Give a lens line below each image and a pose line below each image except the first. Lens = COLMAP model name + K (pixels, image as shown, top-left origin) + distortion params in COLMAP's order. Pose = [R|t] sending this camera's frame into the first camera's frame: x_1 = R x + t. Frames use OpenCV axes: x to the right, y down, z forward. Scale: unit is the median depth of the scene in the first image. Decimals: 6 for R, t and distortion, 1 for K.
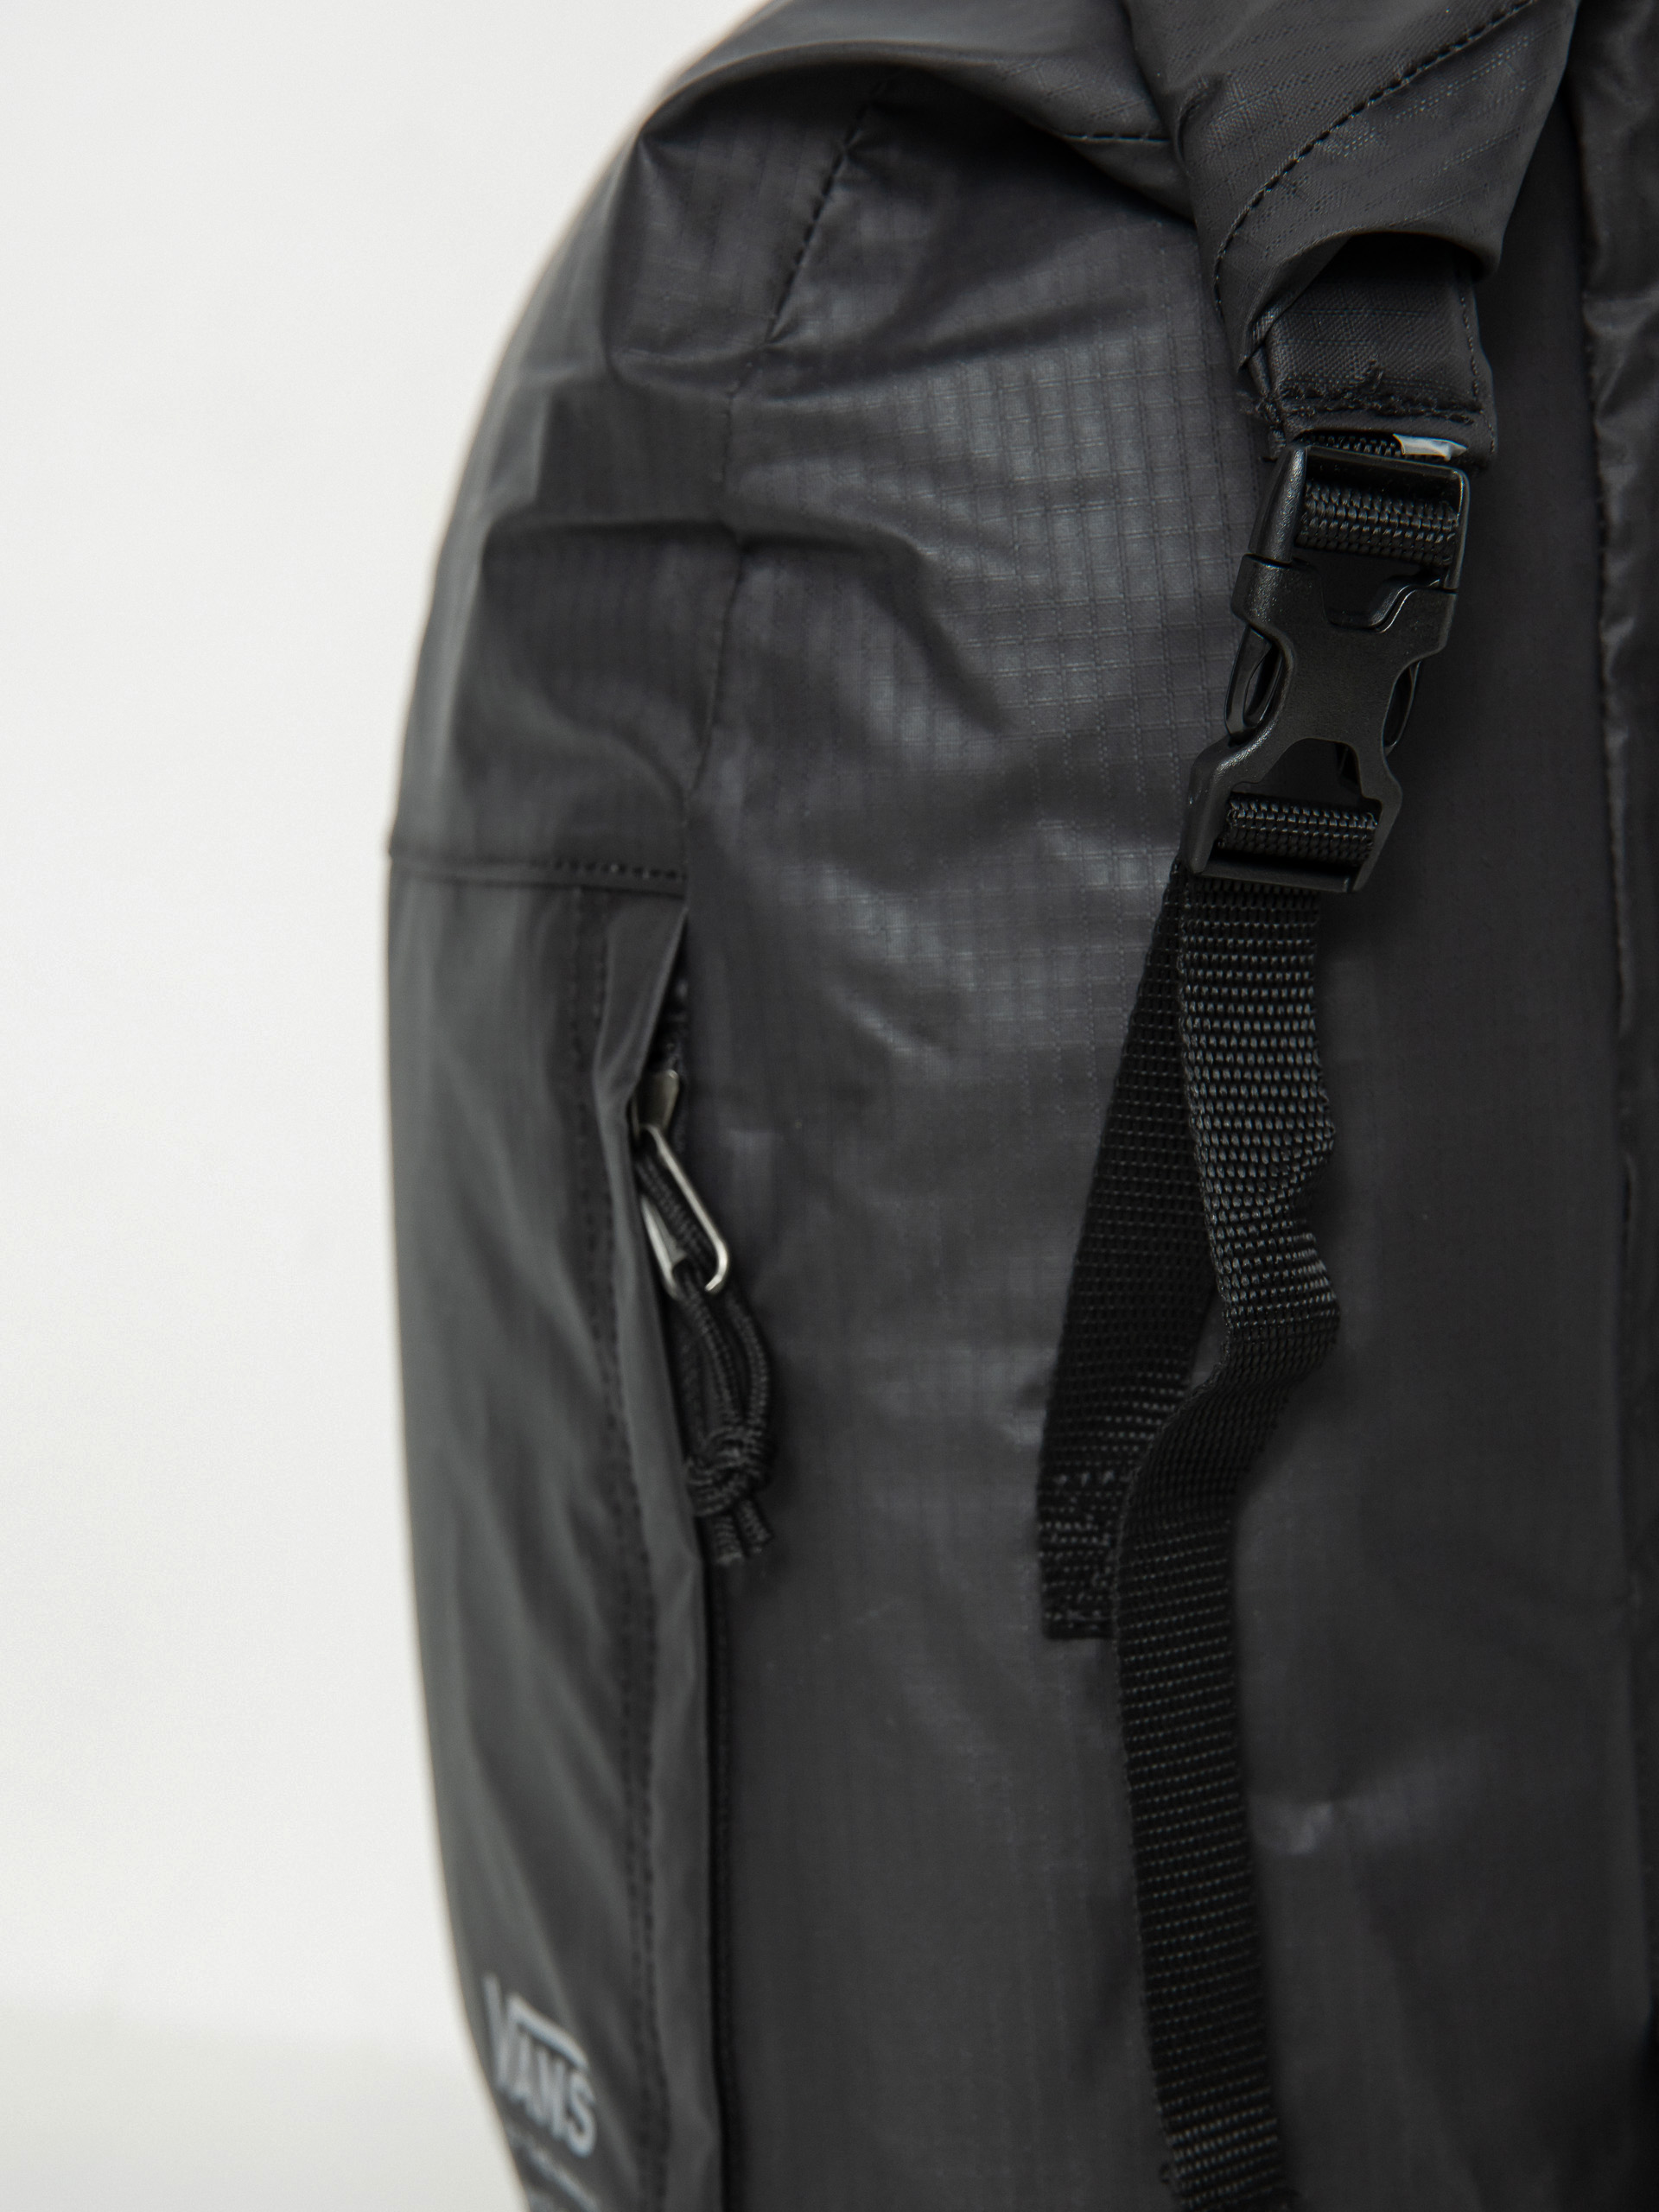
lens RADIAL K [[2964.7, 0, 829.5], [0, 2964.7, 1106.0], [0, 0, 1]] dist [-0.017738, -0.019095]
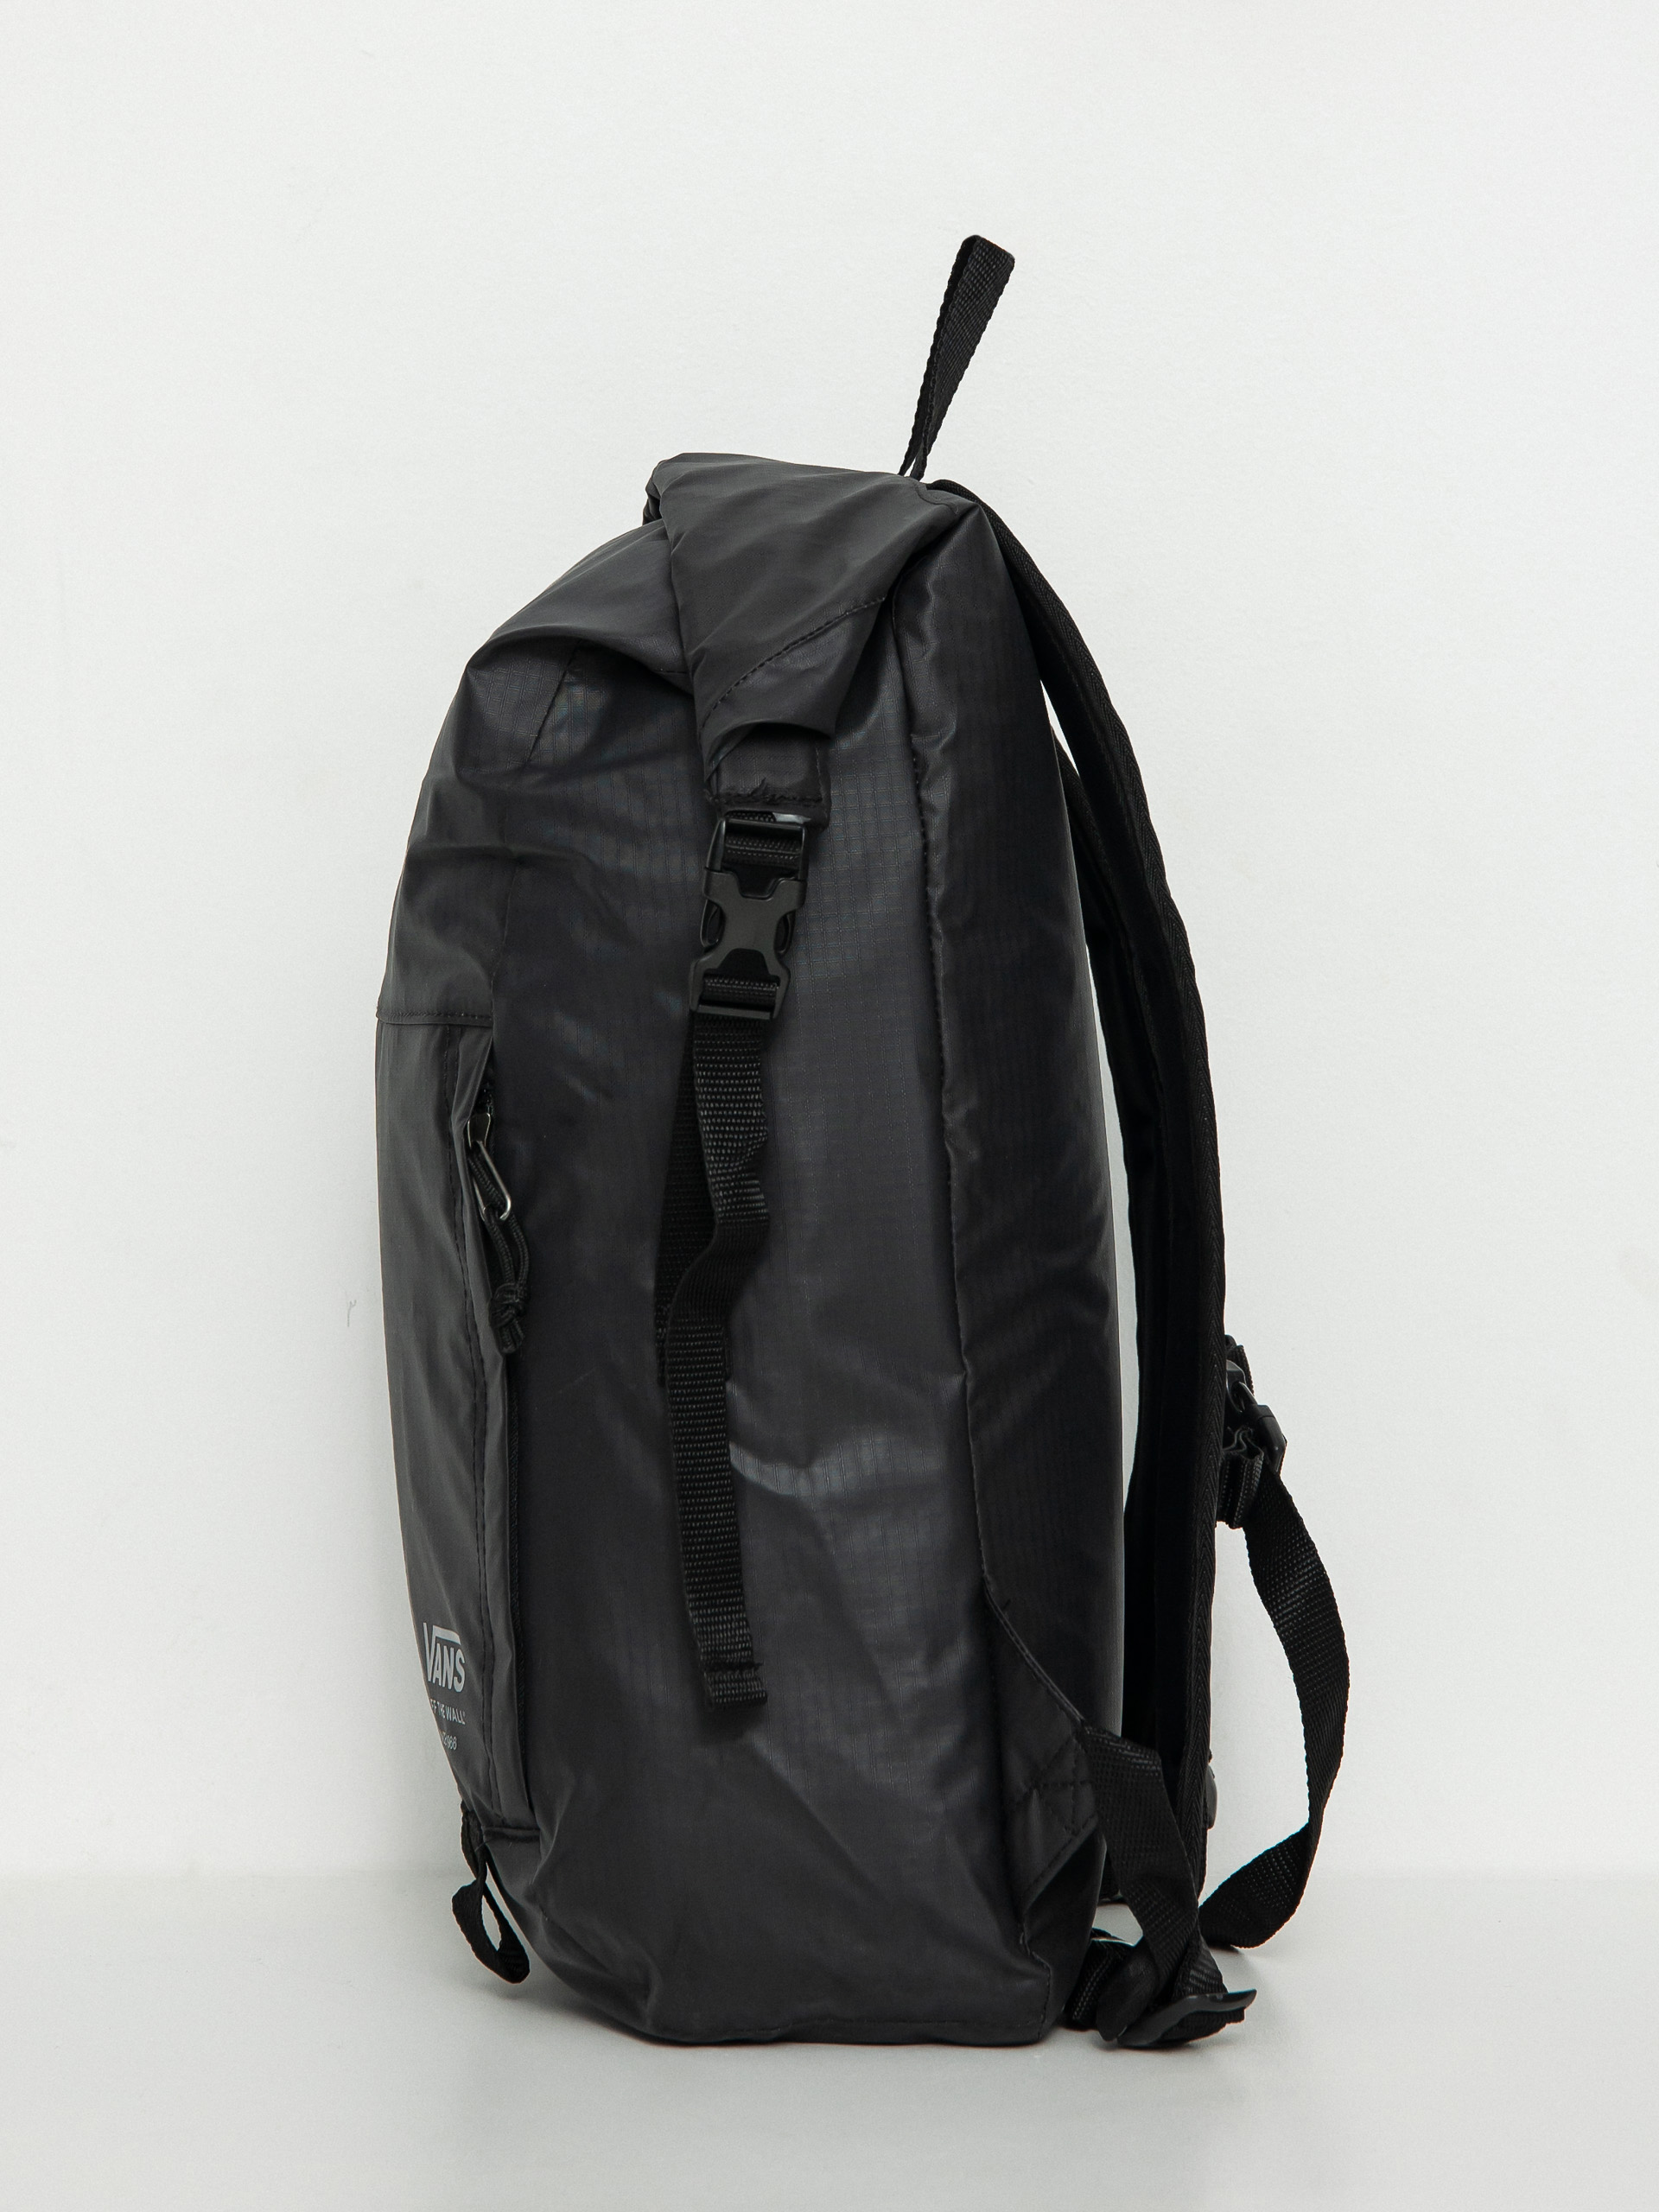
lens RADIAL K [[3889.1, 0, 829.5], [0, 3889.1, 1106.0], [0, 0, 1]] dist [-0.003551, 0.001906]
pose [[0.992019, -0.008712, -0.125786, 0.517375], [-0.001094, 0.996978, -0.077678, 0.191027], [0.126082, 0.077195, 0.989012, -1.620635]]
